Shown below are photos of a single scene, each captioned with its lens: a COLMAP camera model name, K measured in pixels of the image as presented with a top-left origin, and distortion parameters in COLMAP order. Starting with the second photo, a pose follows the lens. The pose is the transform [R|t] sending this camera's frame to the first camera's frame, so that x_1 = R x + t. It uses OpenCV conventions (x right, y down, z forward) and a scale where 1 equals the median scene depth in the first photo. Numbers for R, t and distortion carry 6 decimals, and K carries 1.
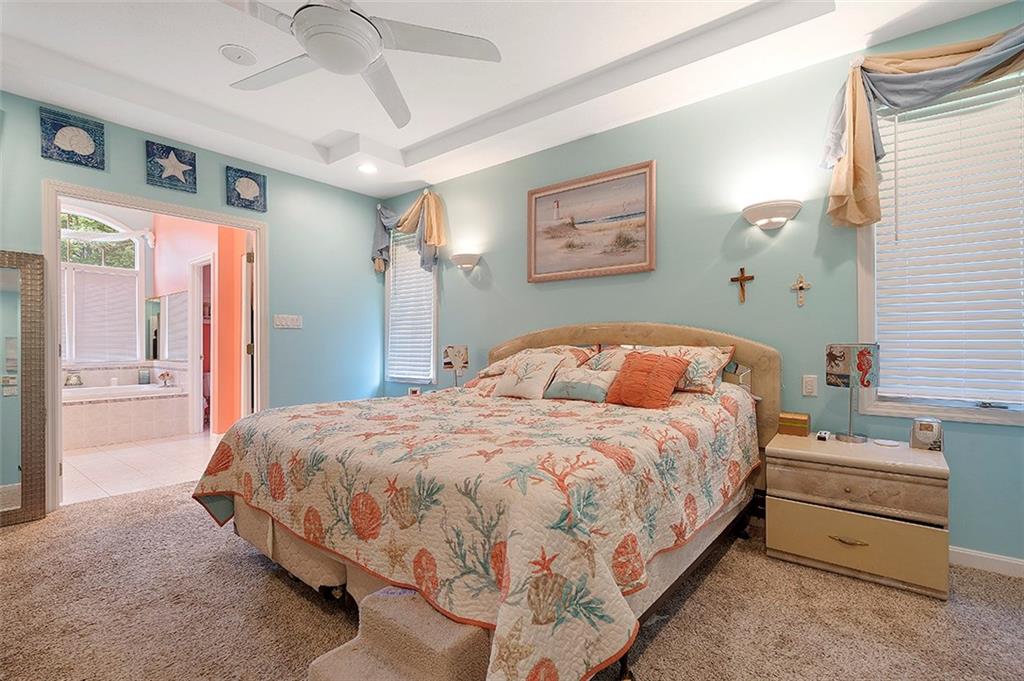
lens RADIAL K [[472.5, 0, 504.1], [0, 472.5, 346.9], [0, 0, 1]] dist [-0.002983, -0.000617]
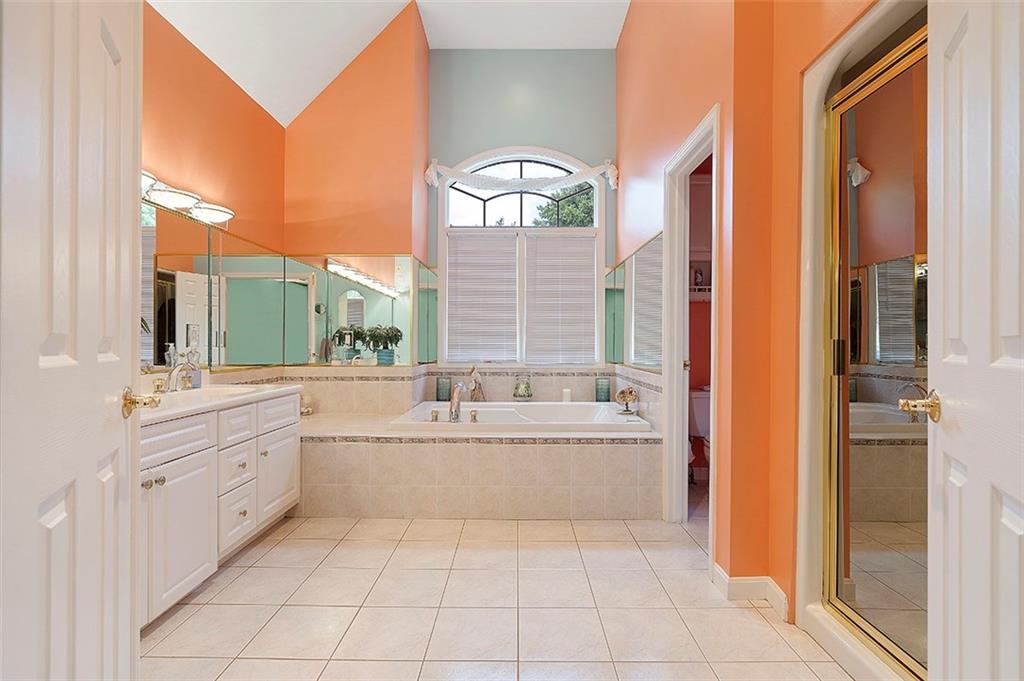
lens RADIAL K [[472.5, 0, 509.7], [0, 472.5, 342.6], [0, 0, 1]] dist [-0.002983, -0.000617]
pose [[0.618873, 0.000522, -0.785491, -0.336854], [-0.006259, 0.999971, -0.004267, 0.002876], [0.785466, 0.007557, 0.618858, 0.503237]]
